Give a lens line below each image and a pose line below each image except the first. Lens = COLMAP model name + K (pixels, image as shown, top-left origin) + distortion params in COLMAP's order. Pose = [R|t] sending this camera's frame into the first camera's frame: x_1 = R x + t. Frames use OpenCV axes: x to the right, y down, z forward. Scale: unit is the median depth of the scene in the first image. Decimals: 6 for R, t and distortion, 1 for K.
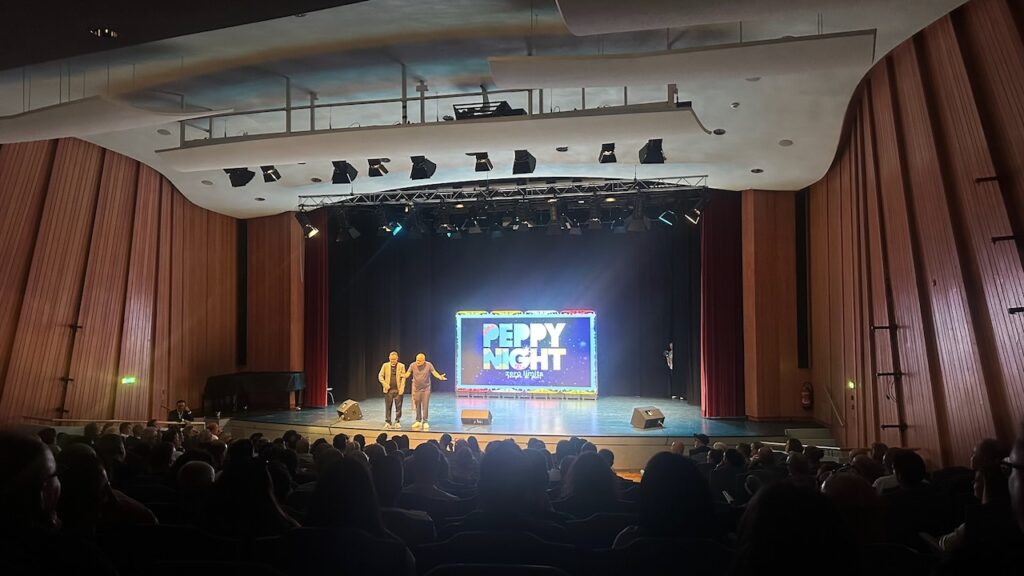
lens RADIAL K [[702.6, 0, 510.3], [0, 702.6, 286.8], [0, 0, 1]] dist [0.003850, -0.067366]
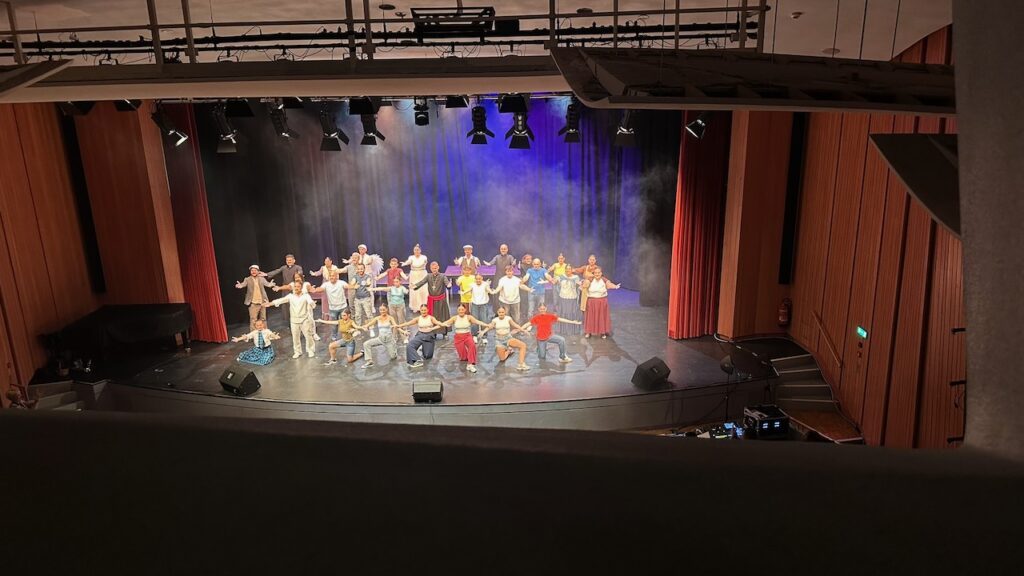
lens RADIAL K [[701.7, 0, 512.0], [0, 701.7, 288.0], [0, 0, 1]] dist [0.003317, -0.071100]
pose [[0.977291, -0.075119, 0.198138, -0.106987], [0.010414, 0.950951, 0.309165, -0.163168], [-0.211644, -0.300081, 0.930139, 0.223213]]
